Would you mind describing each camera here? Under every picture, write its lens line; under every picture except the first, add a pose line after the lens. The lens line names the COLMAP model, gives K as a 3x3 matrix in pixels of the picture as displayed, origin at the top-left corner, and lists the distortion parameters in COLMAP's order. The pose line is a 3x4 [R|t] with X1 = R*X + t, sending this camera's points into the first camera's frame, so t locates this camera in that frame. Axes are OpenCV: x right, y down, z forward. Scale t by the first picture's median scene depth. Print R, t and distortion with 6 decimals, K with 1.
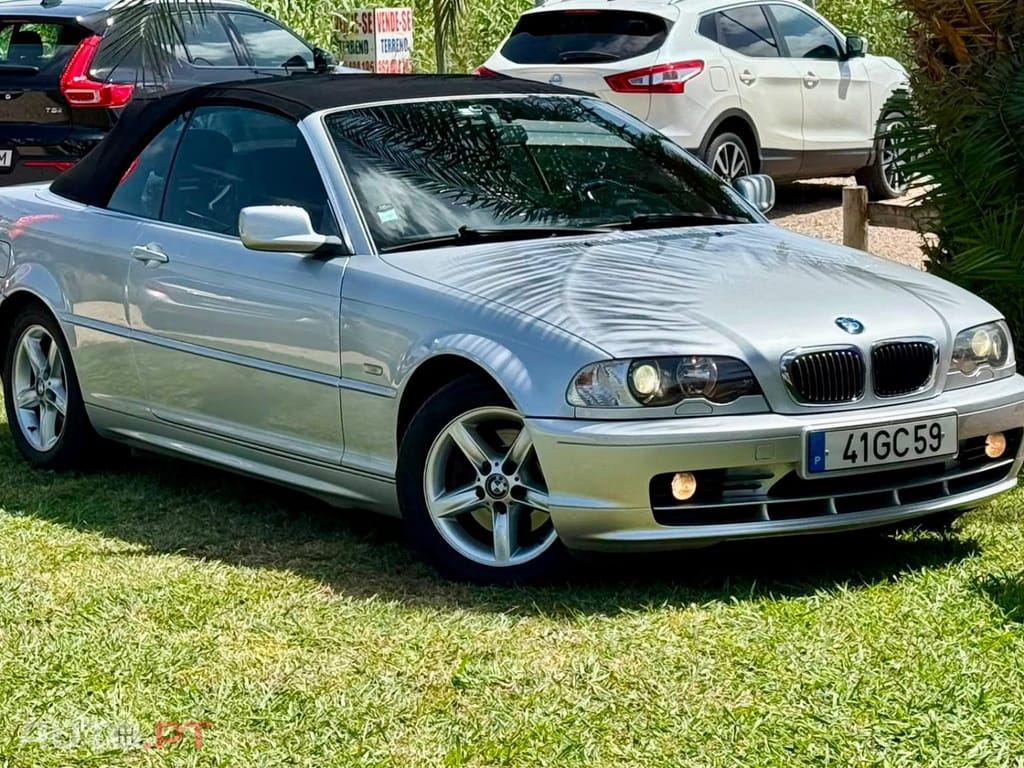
lens RADIAL K [[2969.9, 0, 512.0], [0, 2969.9, 384.0], [0, 0, 1]] dist [0.218069, 0.858742]
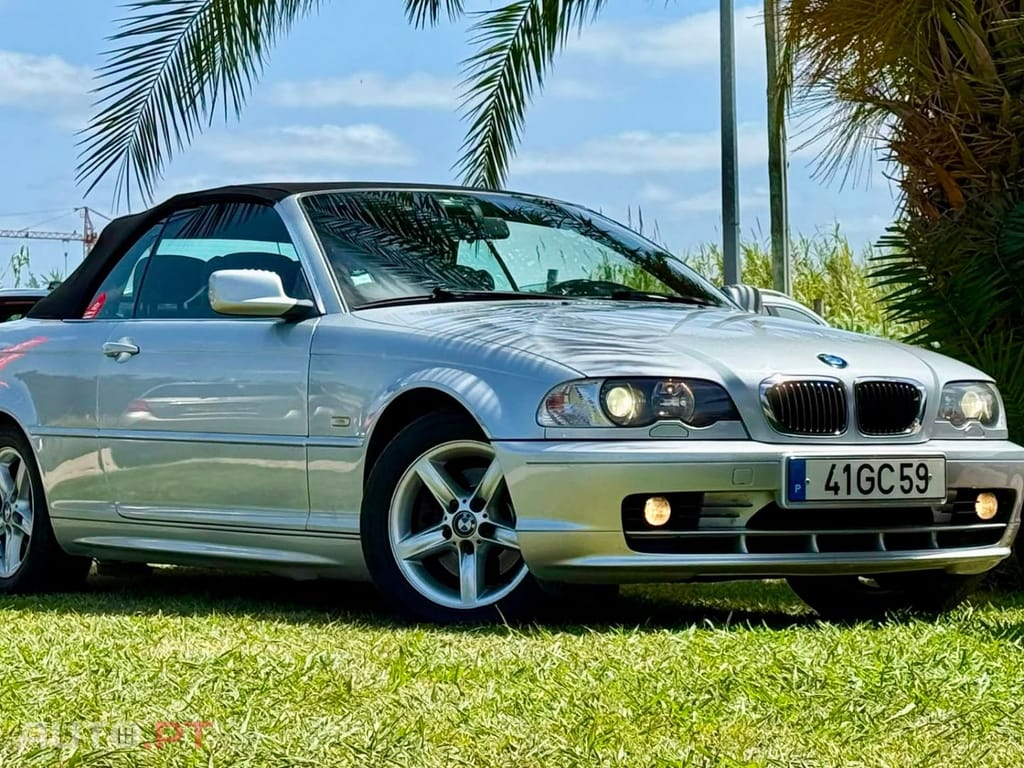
lens RADIAL K [[2969.9, 0, 512.0], [0, 2969.9, 384.0], [0, 0, 1]] dist [0.218069, 0.858742]
pose [[0.999859, 0.013701, -0.009692, 0.018885], [-0.014996, 0.988666, -0.149382, 0.132159], [0.007536, 0.149507, 0.988732, 0.046612]]
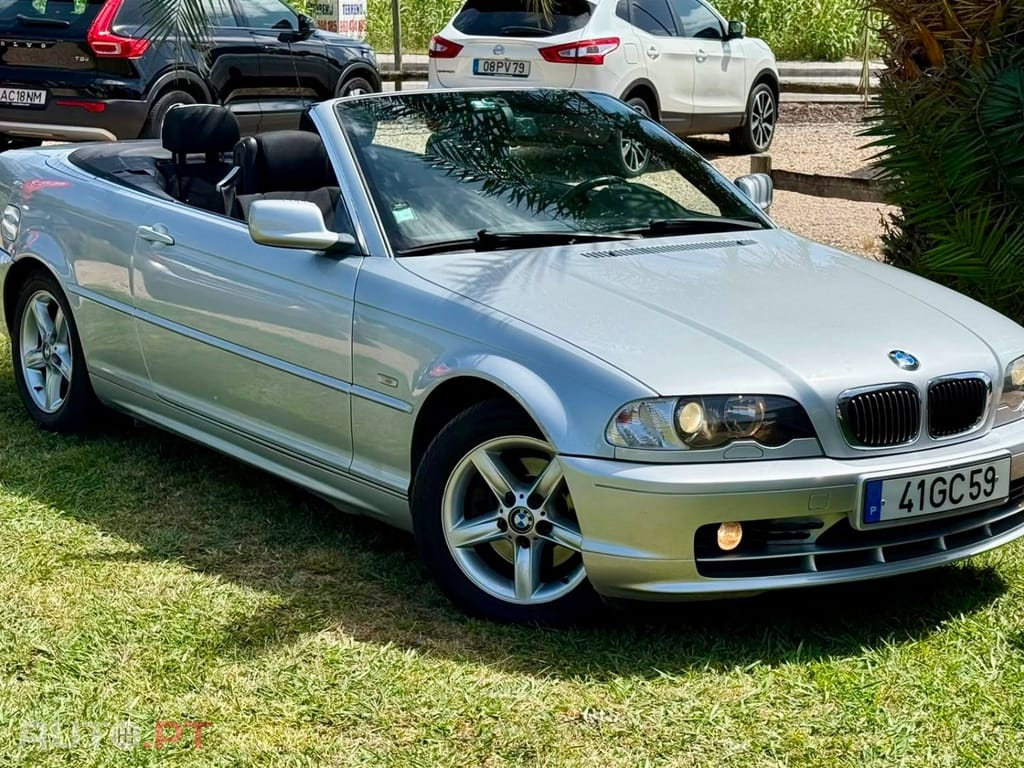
lens RADIAL K [[2080.2, 0, 512.0], [0, 2080.2, 384.0], [0, 0, 1]] dist [0.182655, 0.133603]
pose [[0.998513, 0.029013, 0.046151, -0.039322], [-0.031884, 0.997520, 0.062747, -0.049178], [-0.044216, -0.064125, 0.996962, 0.347133]]
